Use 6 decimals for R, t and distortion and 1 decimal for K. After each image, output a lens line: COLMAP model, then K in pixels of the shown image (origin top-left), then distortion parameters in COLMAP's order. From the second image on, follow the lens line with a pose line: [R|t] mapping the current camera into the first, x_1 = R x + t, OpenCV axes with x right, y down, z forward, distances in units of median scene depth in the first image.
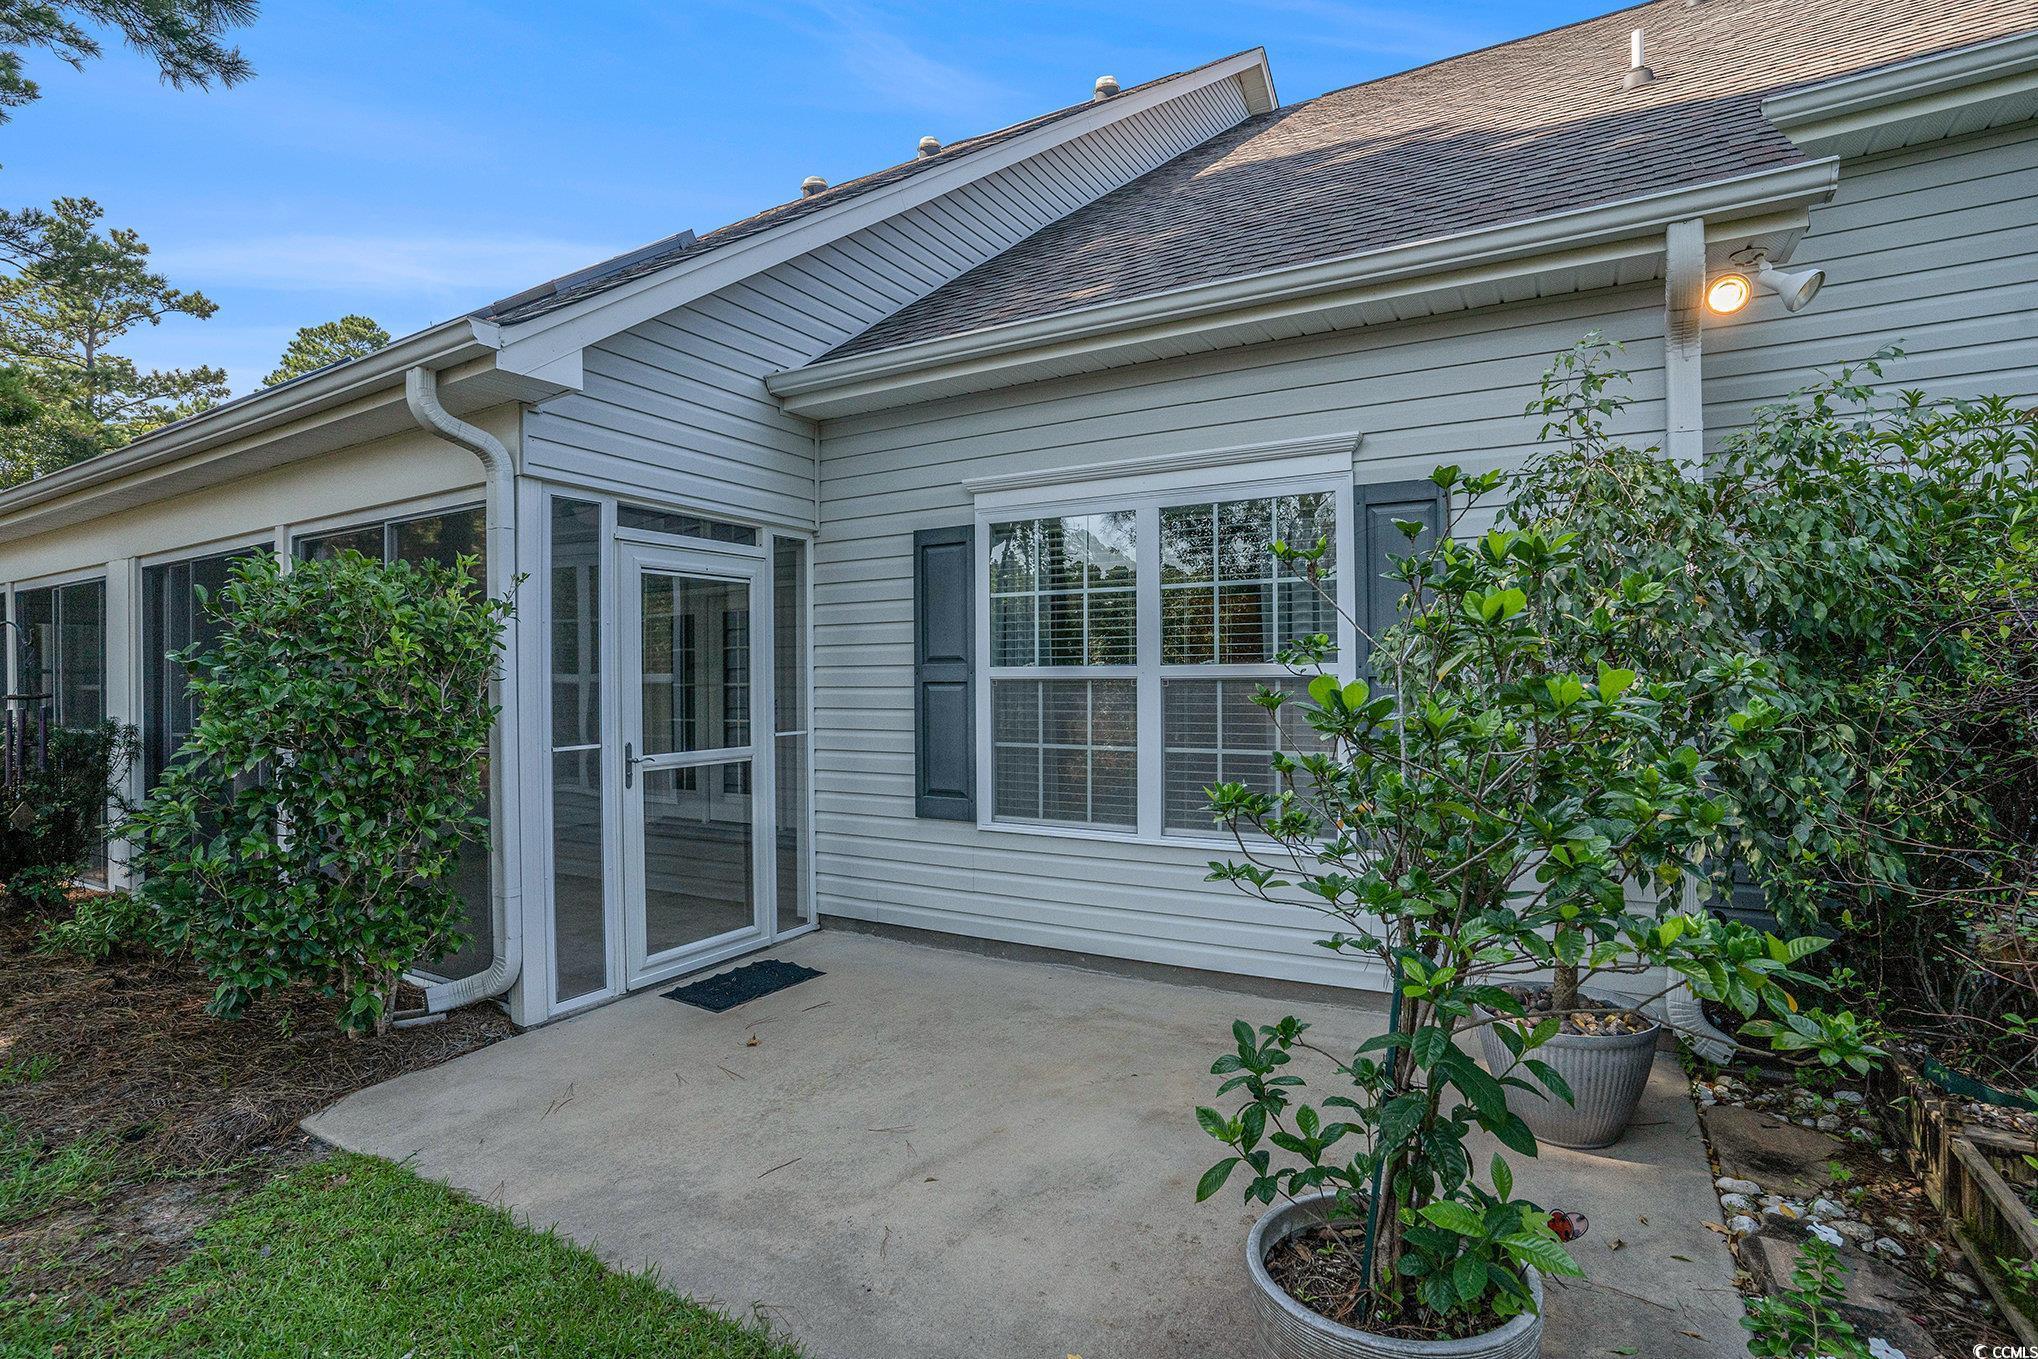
lens RADIAL K [[1038.3, 0, 1019.0], [0, 1038.3, 679.5], [0, 0, 1]] dist [-0.079864, 0.042543]
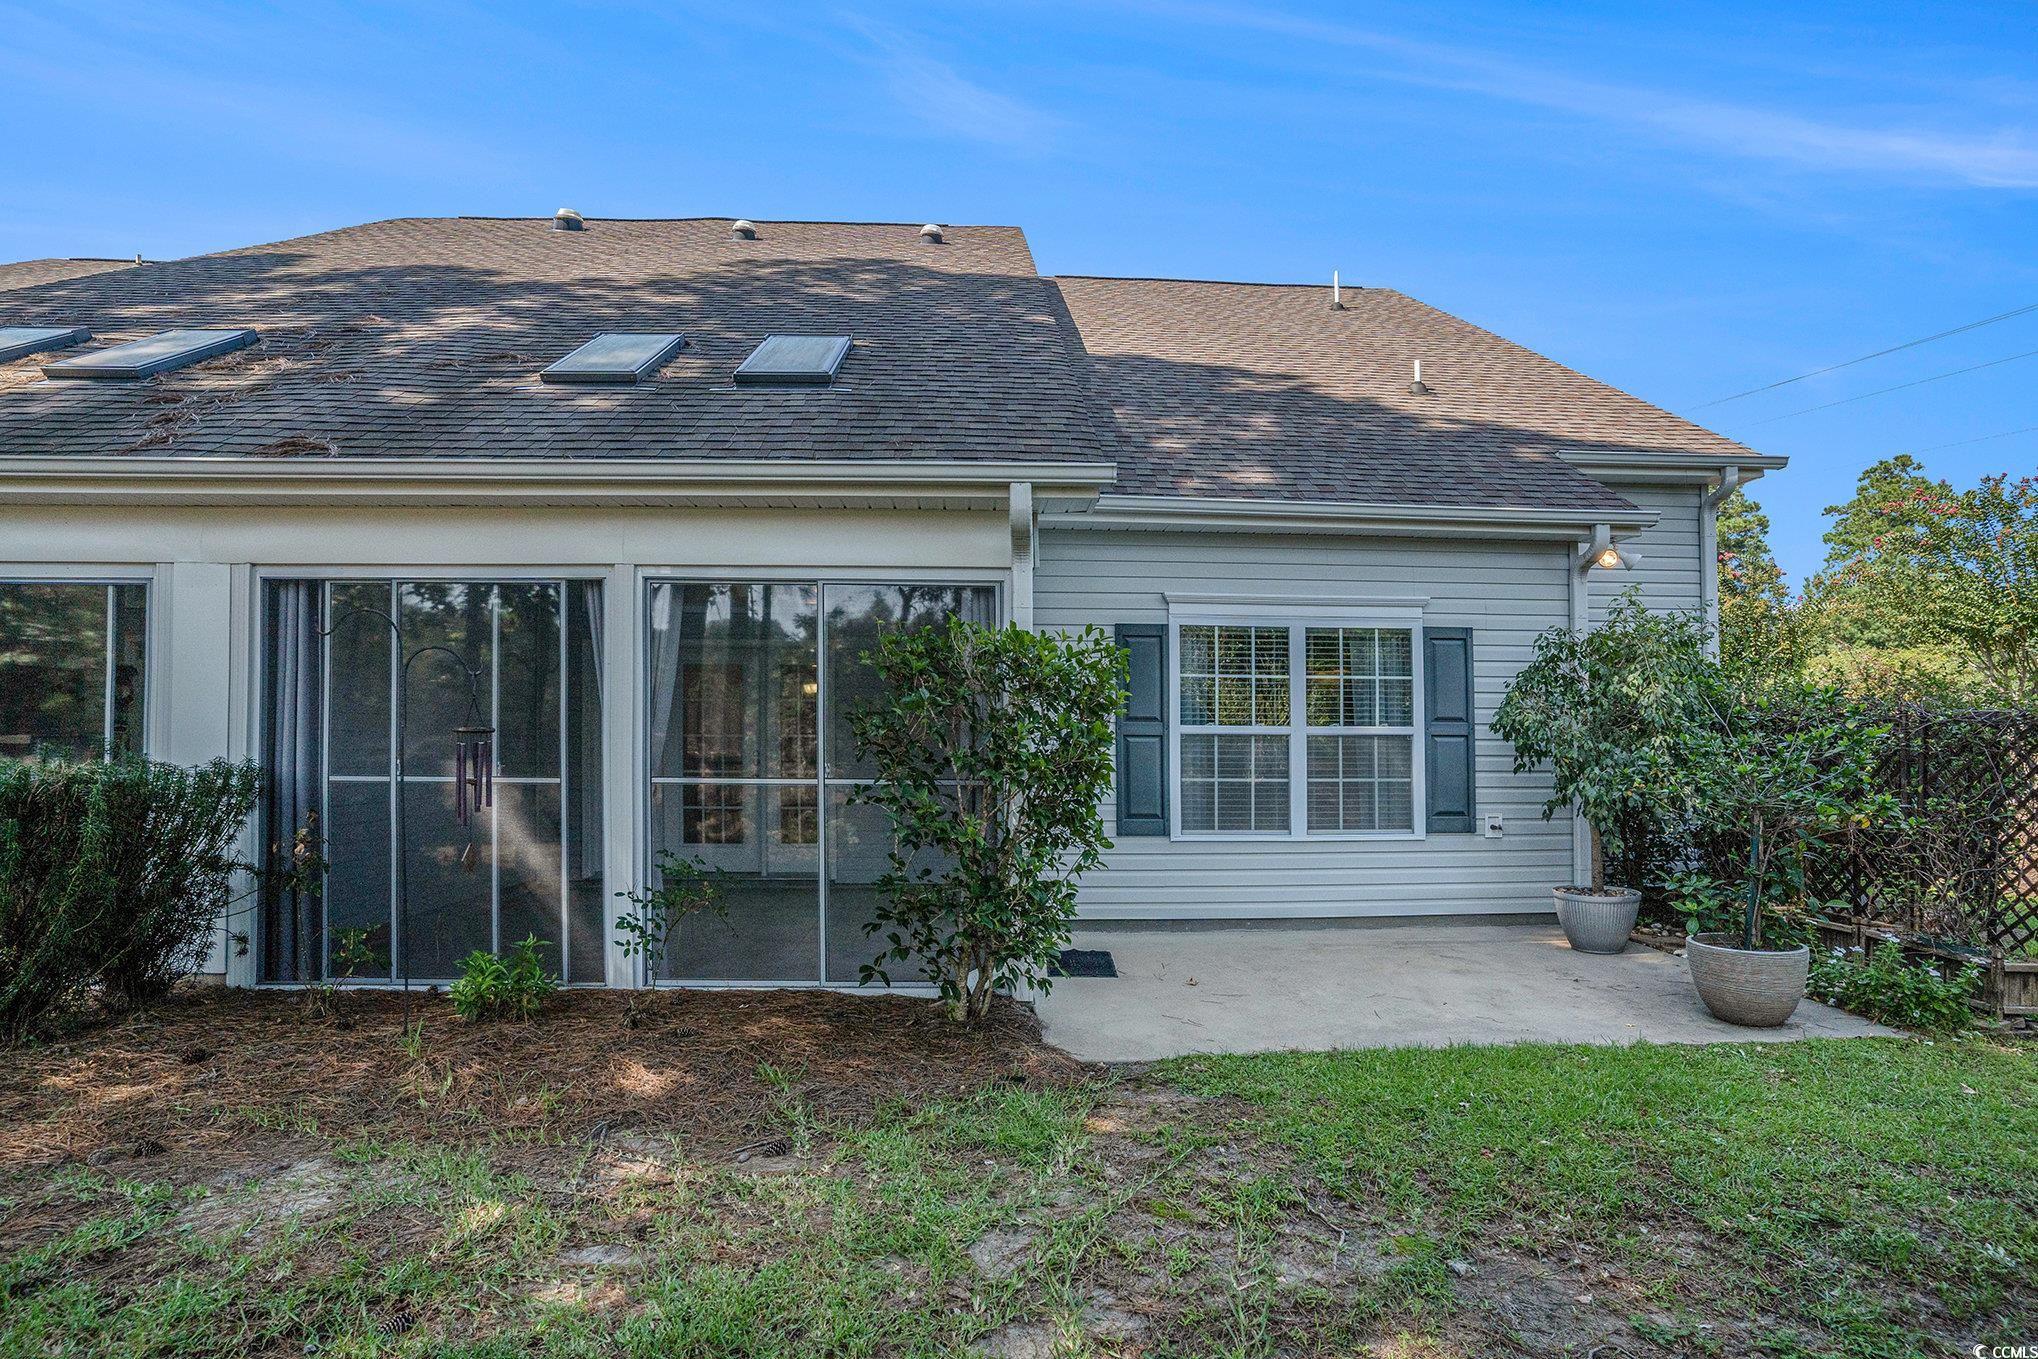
lens RADIAL K [[1038.3, 0, 1019.0], [0, 1038.3, 679.5], [0, 0, 1]] dist [-0.079864, 0.042543]
pose [[0.839546, 0.046803, 0.541268, -1.035960], [-0.013894, 0.997806, -0.064729, 0.021372], [-0.543110, 0.046822, 0.838355, -0.078930]]
